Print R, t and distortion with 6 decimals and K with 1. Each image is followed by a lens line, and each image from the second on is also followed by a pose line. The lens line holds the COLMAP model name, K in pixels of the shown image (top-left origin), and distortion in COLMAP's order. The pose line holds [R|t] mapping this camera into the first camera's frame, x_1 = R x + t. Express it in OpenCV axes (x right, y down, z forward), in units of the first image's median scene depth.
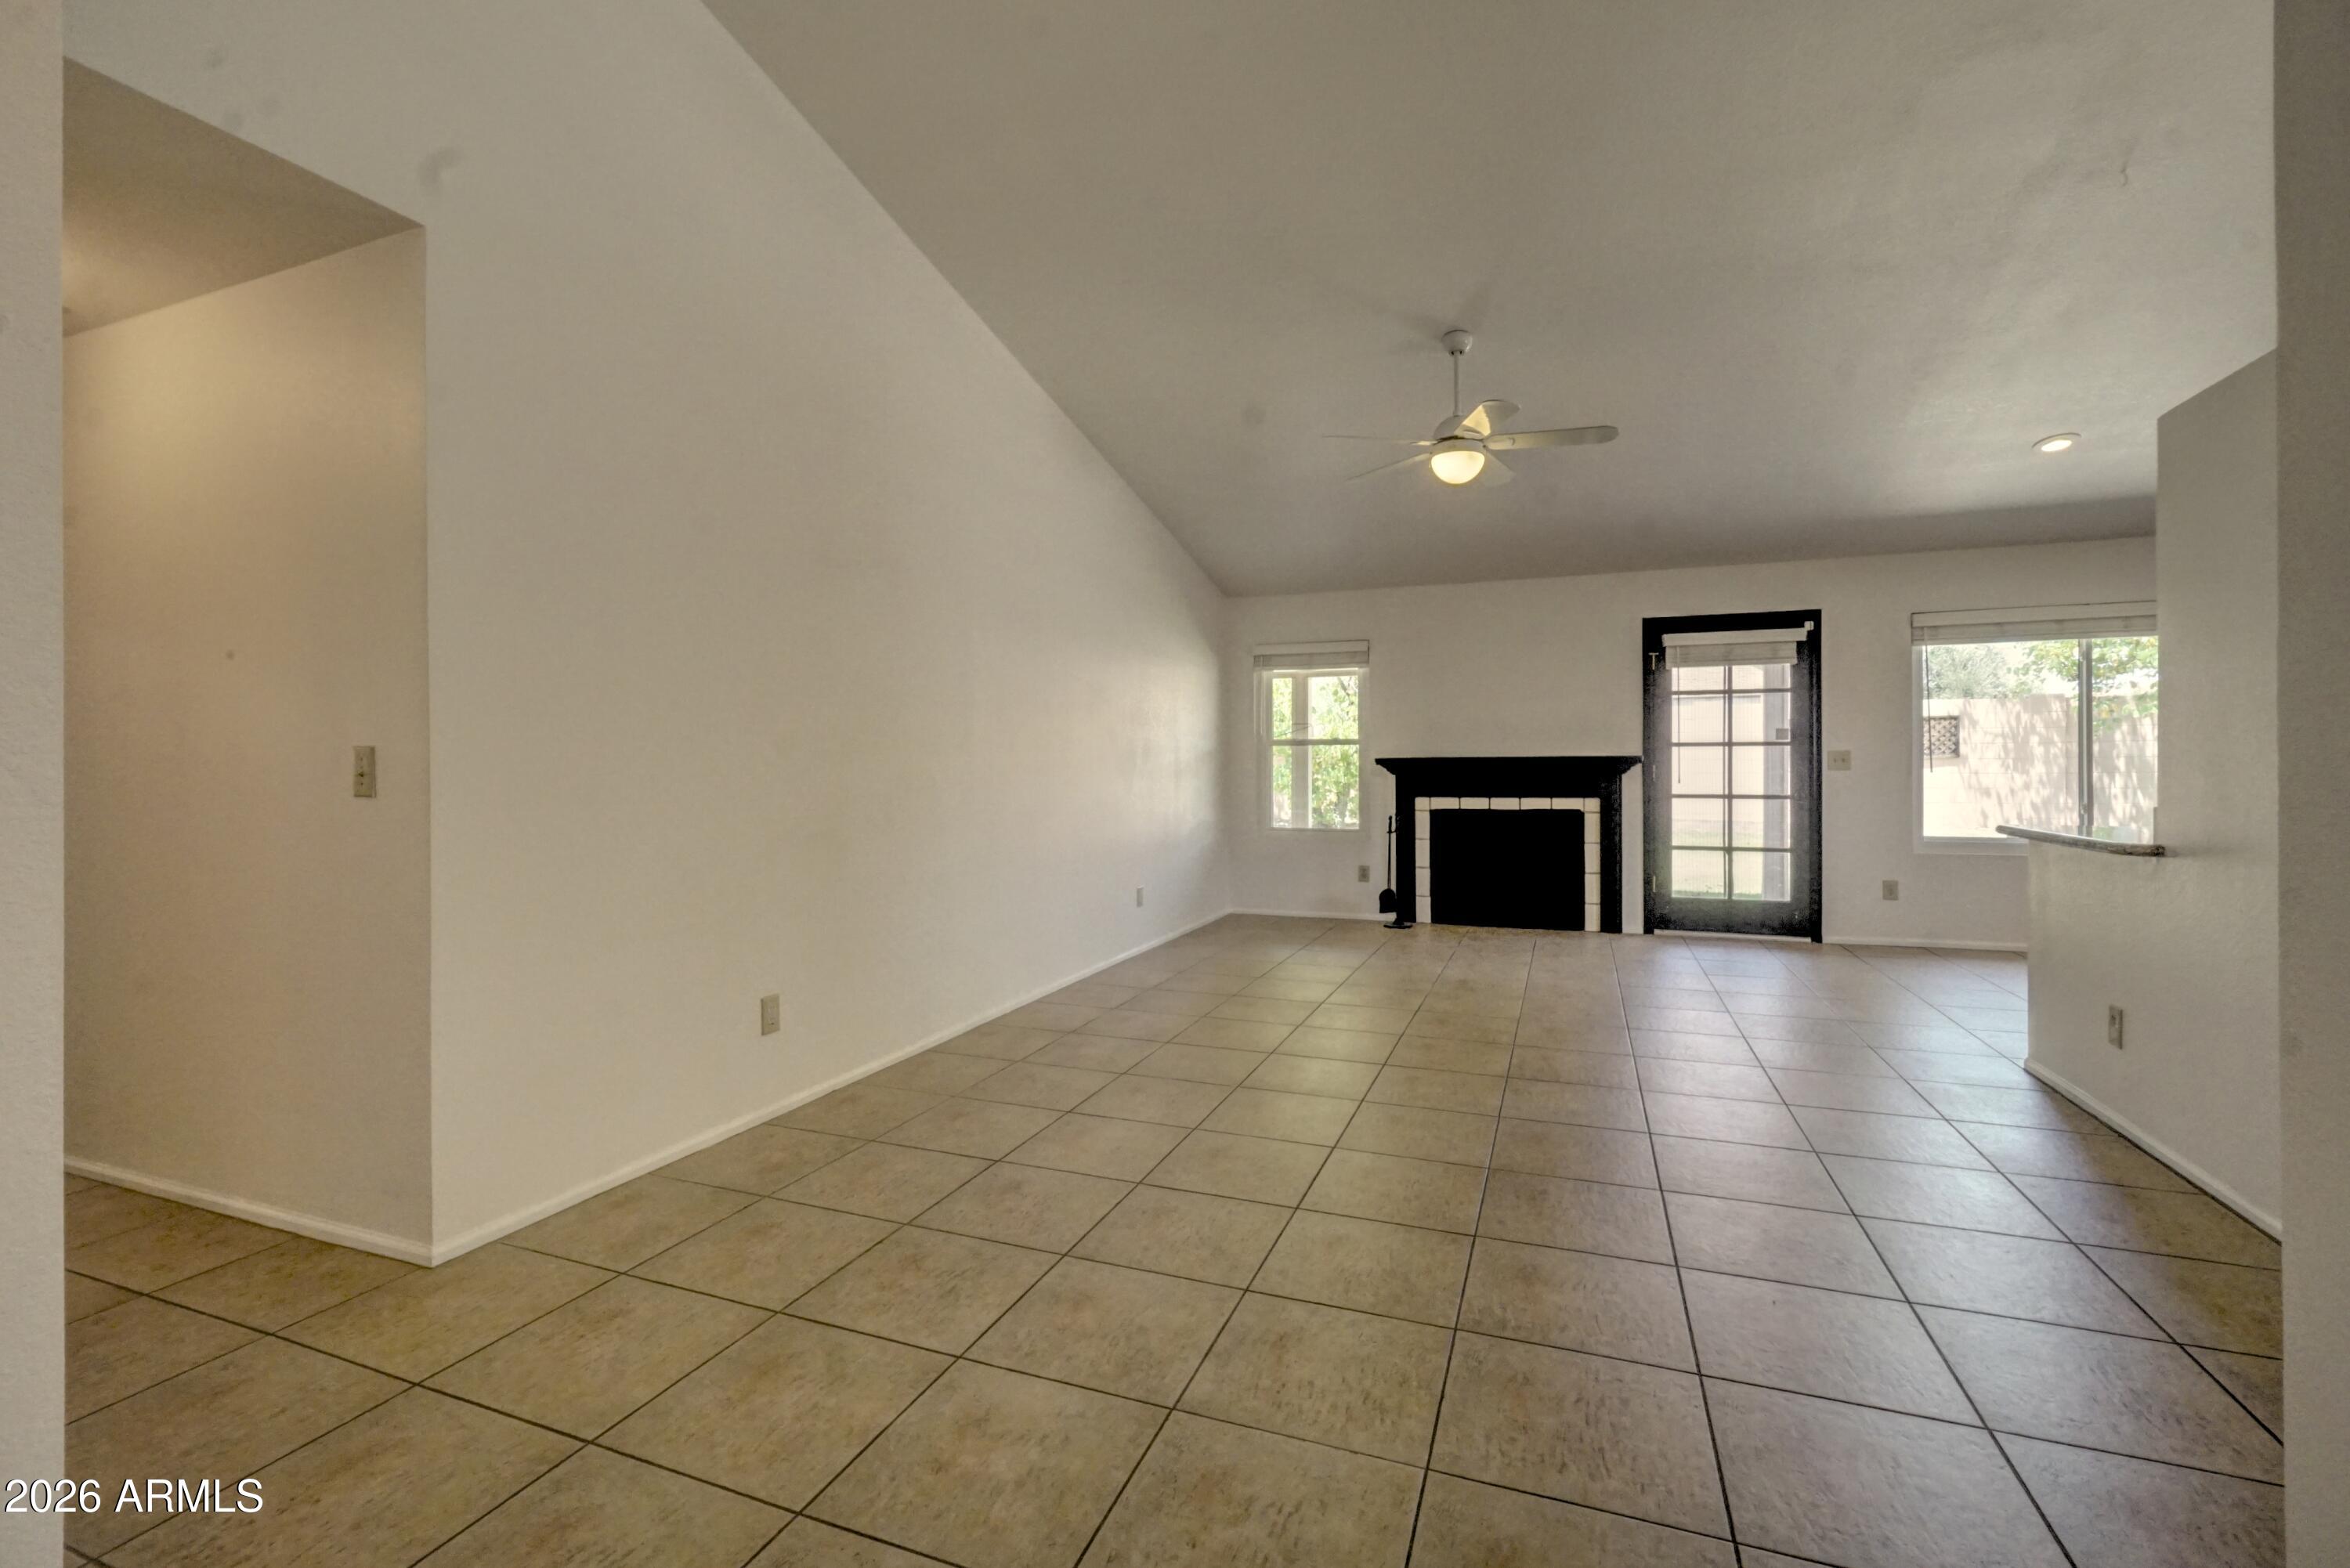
lens RADIAL K [[1026.1, 0, 1169.8], [0, 1026.1, 773.5], [0, 0, 1]] dist [-0.007659, 0.001201]
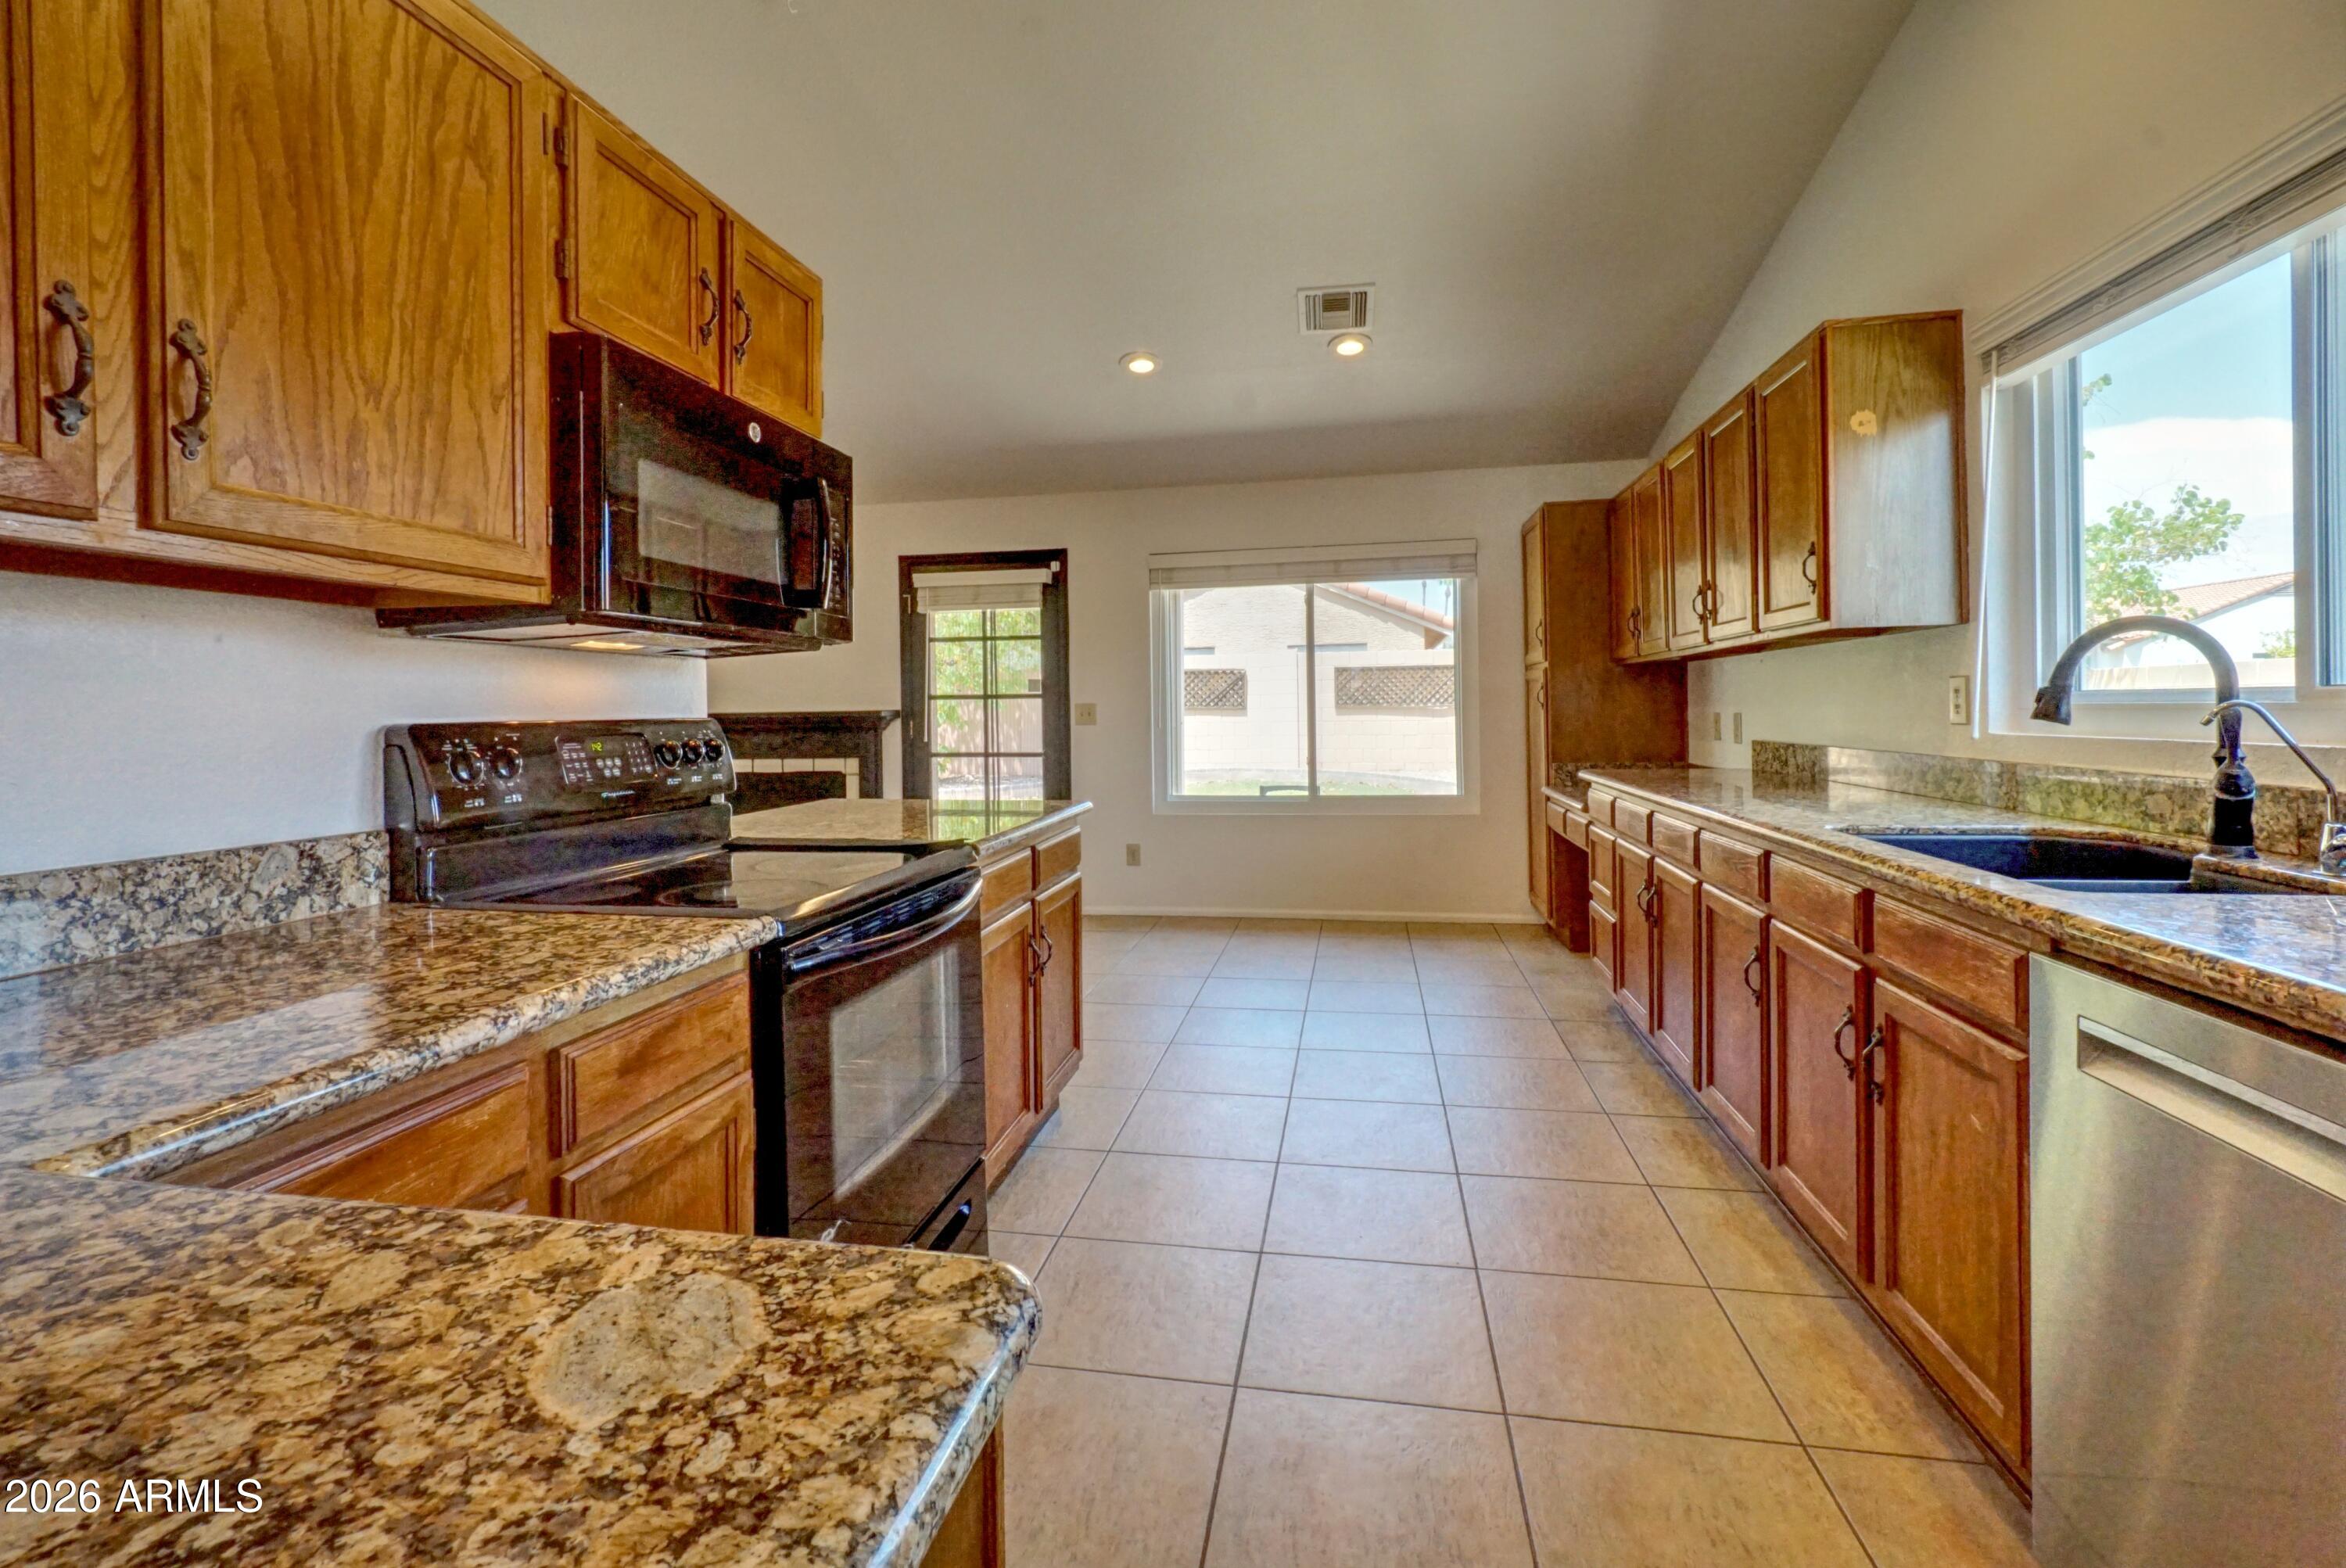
lens RADIAL K [[1029.0, 0, 1174.7], [0, 1029.0, 729.8], [0, 0, 1]] dist [-0.007290, 0.000065]
pose [[0.985882, -0.007638, 0.167270, 0.550860], [0.007816, 0.999969, -0.000408, 0.002012], [-0.167262, 0.001710, 0.985911, 0.077332]]
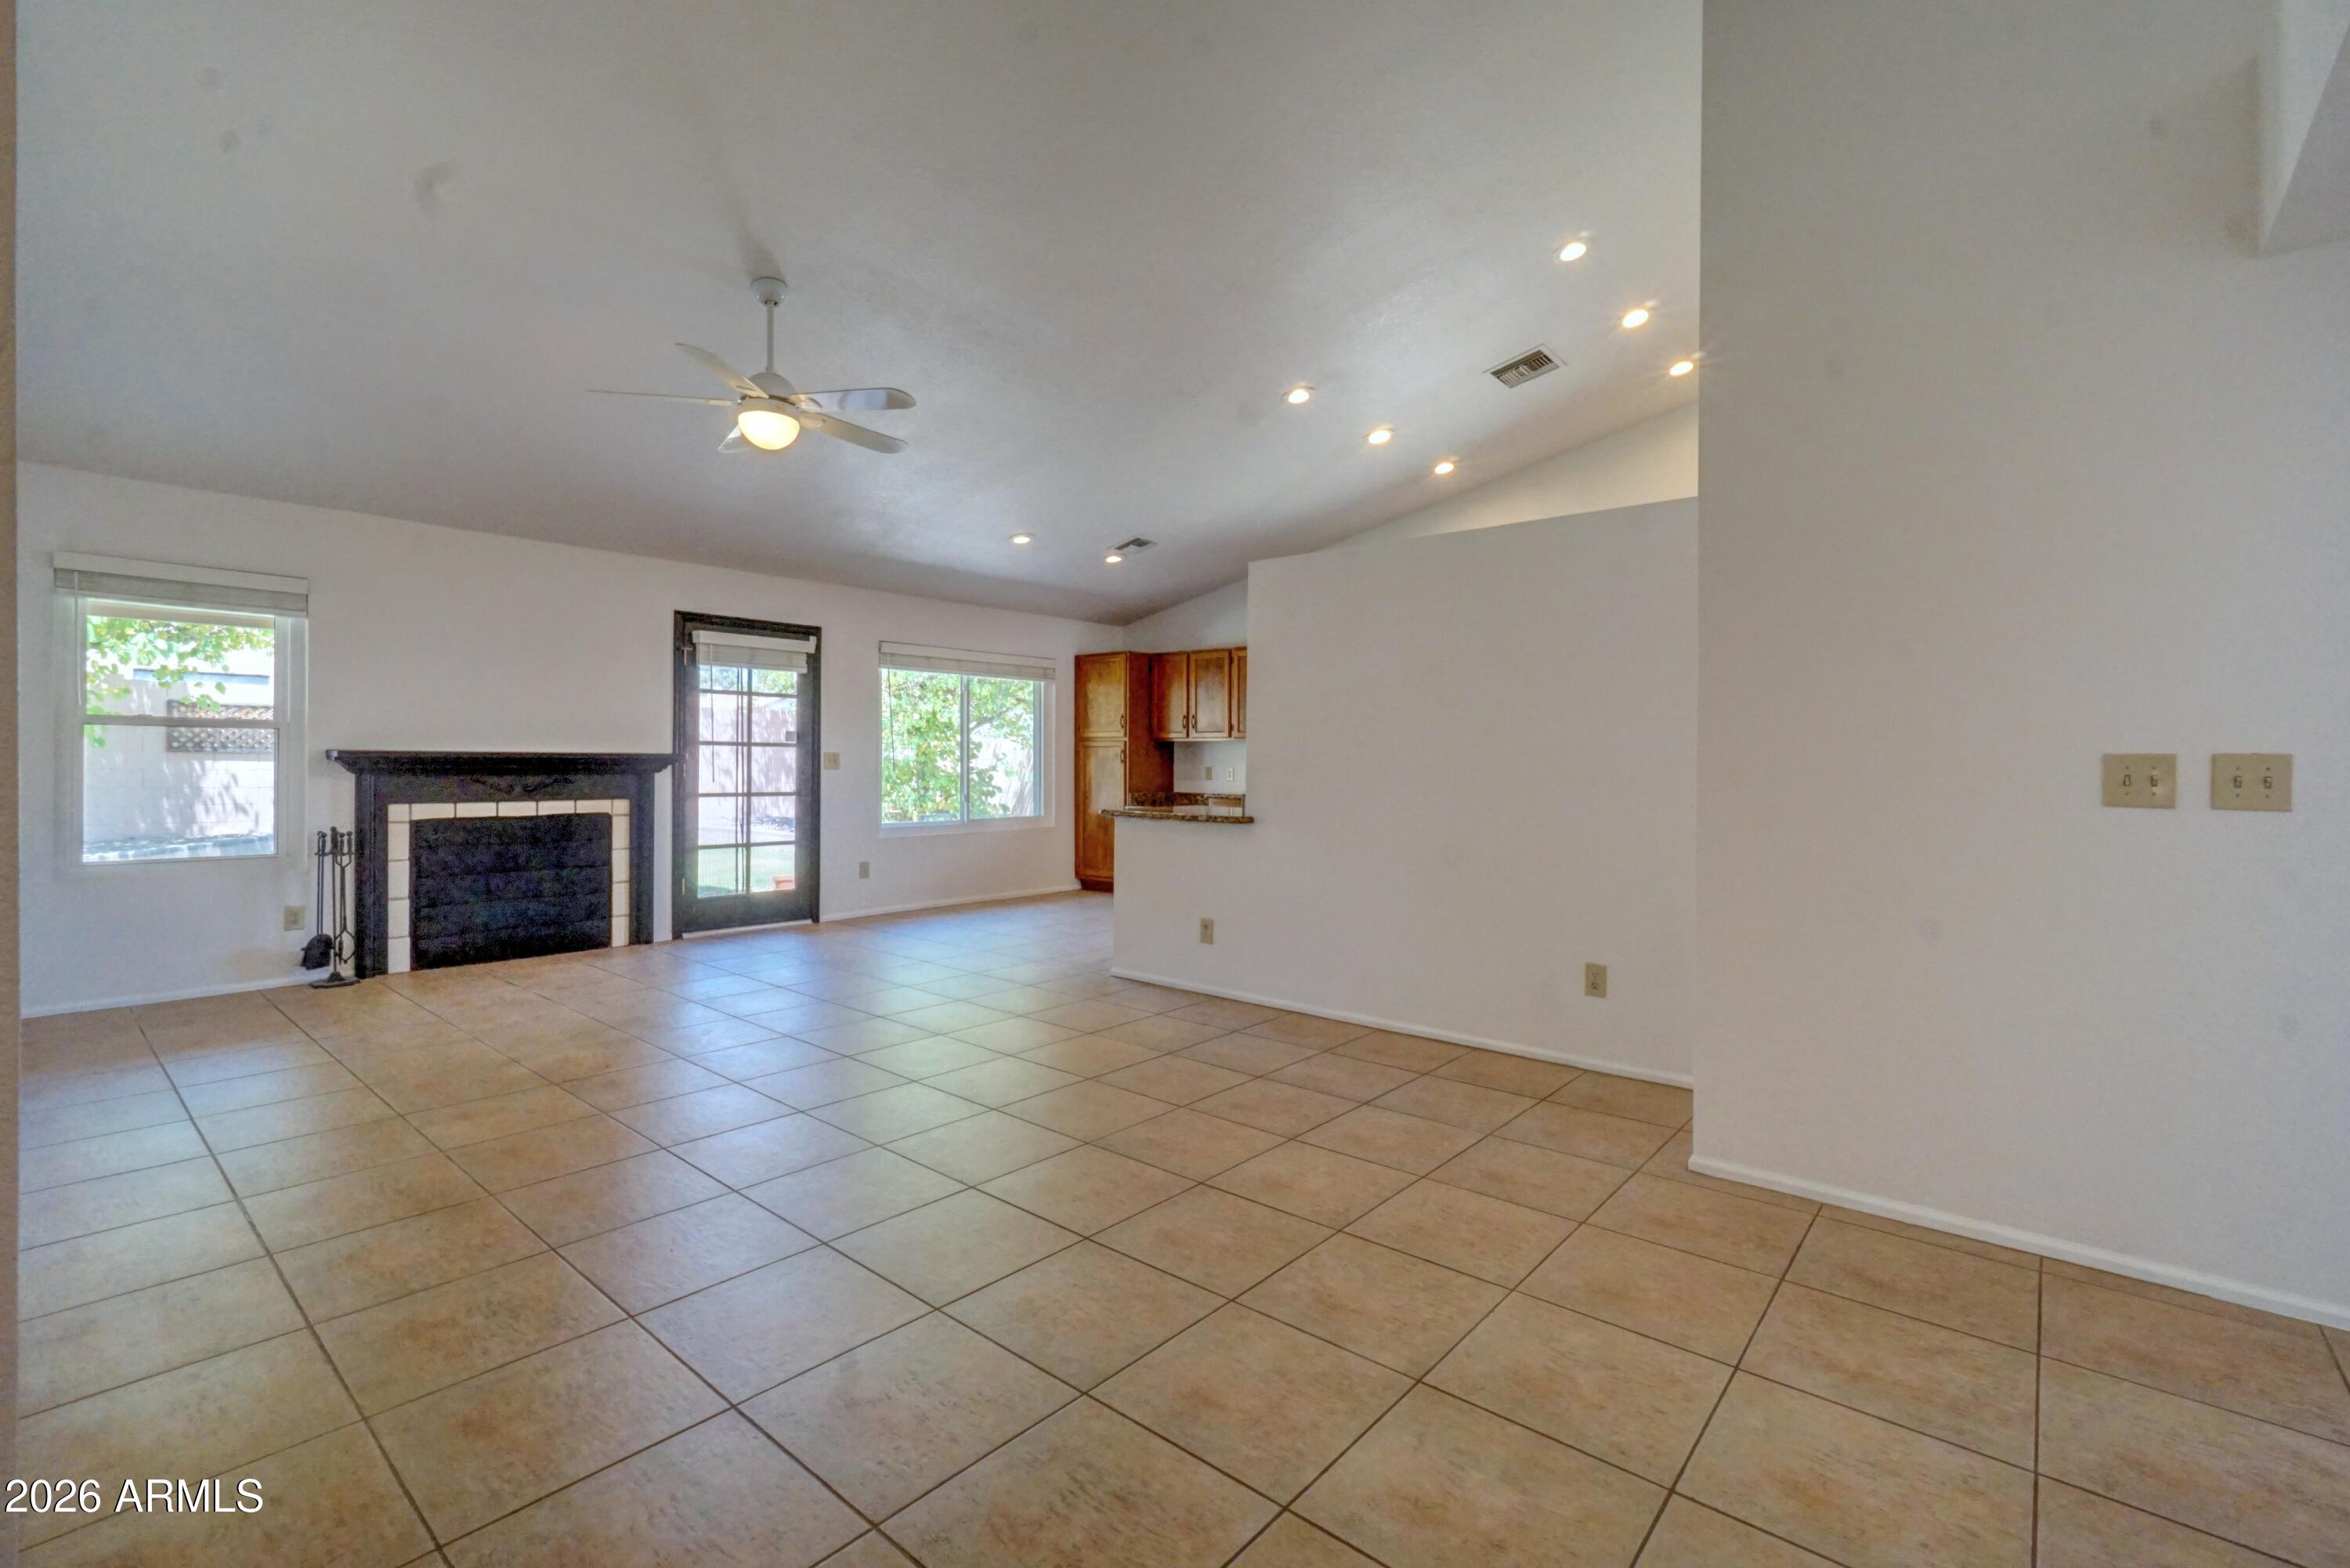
lens RADIAL K [[1026.1, 0, 1191.8], [0, 1026.1, 764.7], [0, 0, 1]] dist [-0.007659, 0.001201]
pose [[0.330498, 0.007180, 0.943779, -0.281766], [-0.001398, 0.999974, -0.007119, -0.000892], [-0.943806, 0.001033, 0.330500, 0.229919]]
